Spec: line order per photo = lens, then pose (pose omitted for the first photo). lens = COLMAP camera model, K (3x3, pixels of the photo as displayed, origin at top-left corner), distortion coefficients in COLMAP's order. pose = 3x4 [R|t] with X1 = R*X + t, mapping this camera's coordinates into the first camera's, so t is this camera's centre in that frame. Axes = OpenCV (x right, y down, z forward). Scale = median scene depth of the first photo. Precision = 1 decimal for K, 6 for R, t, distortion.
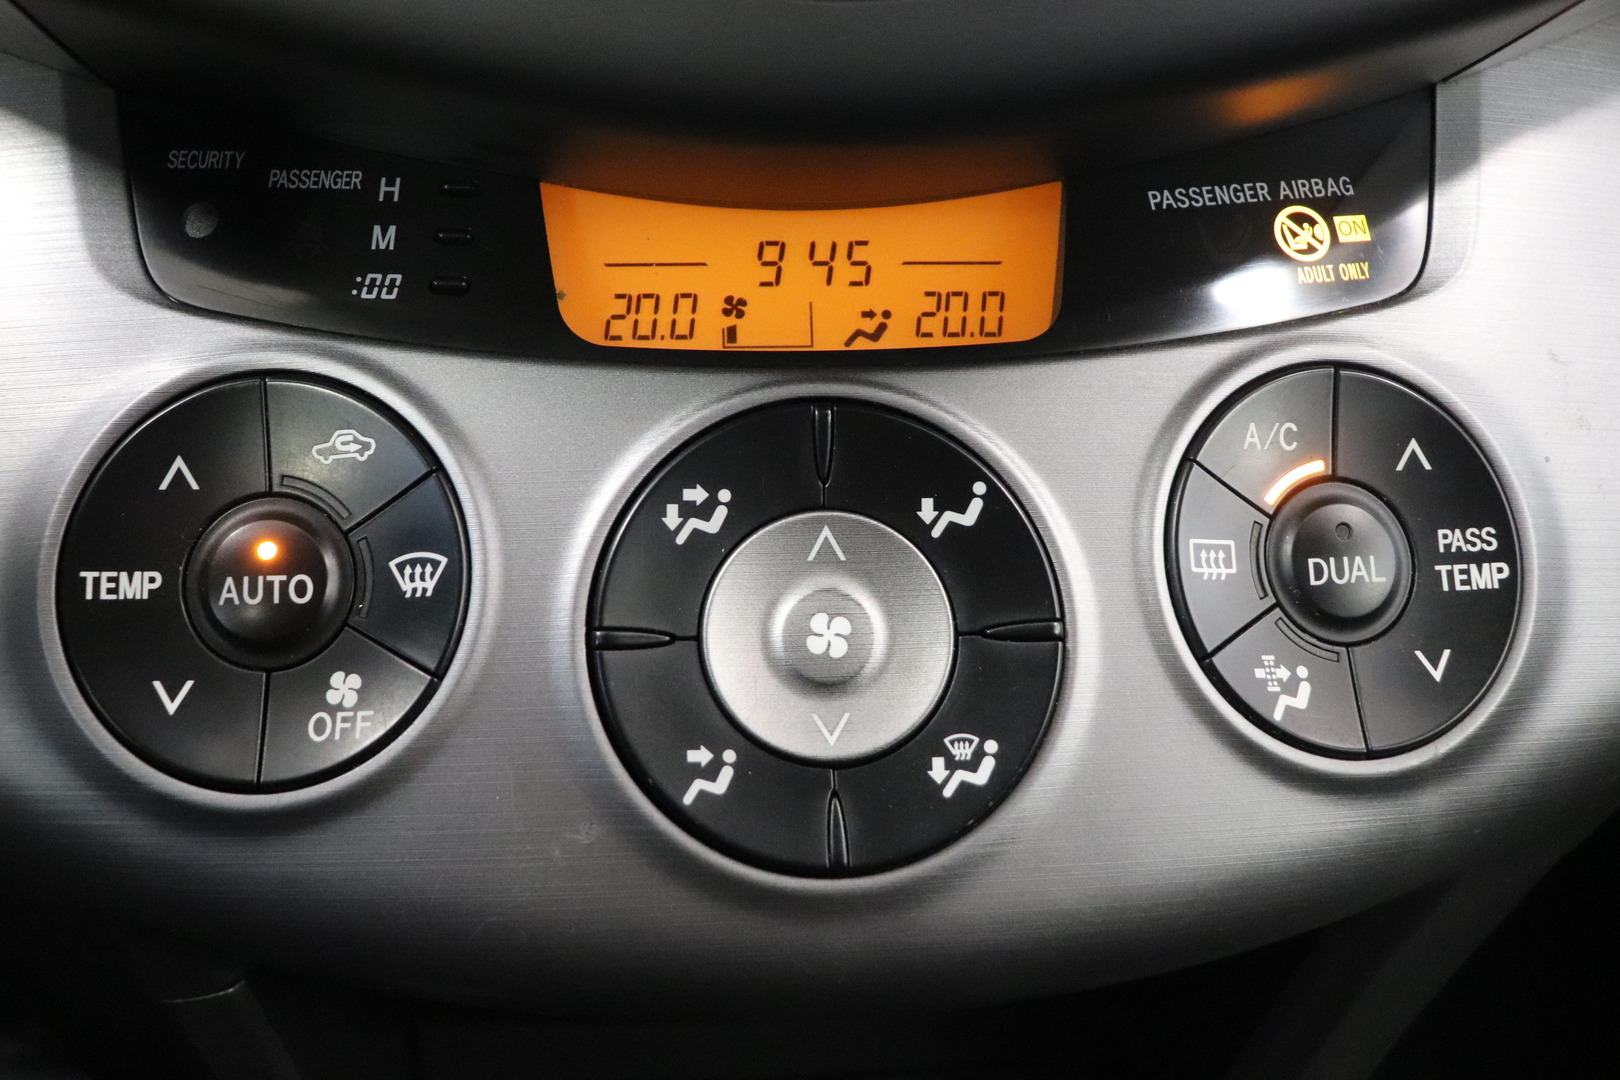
lens RADIAL K [[1702.2, 0, 808.4], [0, 1702.2, 546.6], [0, 0, 1]] dist [-0.075034, 0.000000]
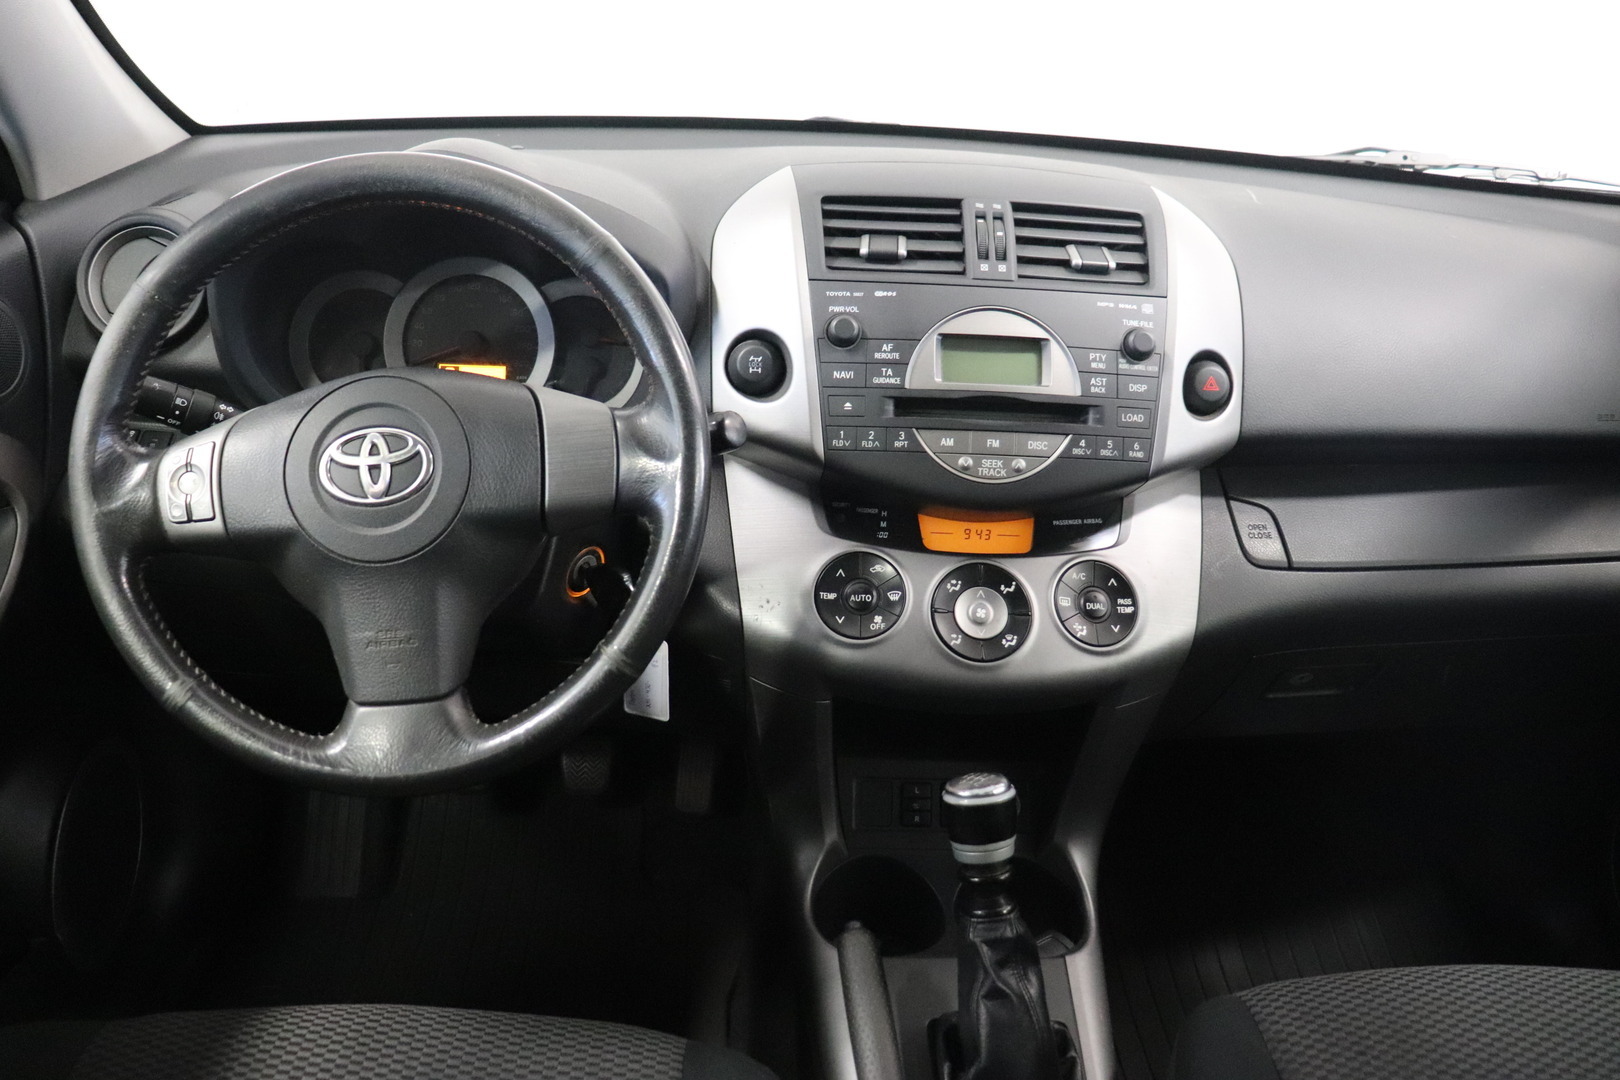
lens RADIAL K [[1377.8, 0, 807.9], [0, 1377.8, 532.5], [0, 0, 1]] dist [-0.120963, -0.002320]
pose [[0.998269, 0.040278, -0.042852, -0.305740], [-0.046671, 0.985929, -0.160515, 0.455769], [0.035784, 0.162237, 0.986103, -2.734260]]
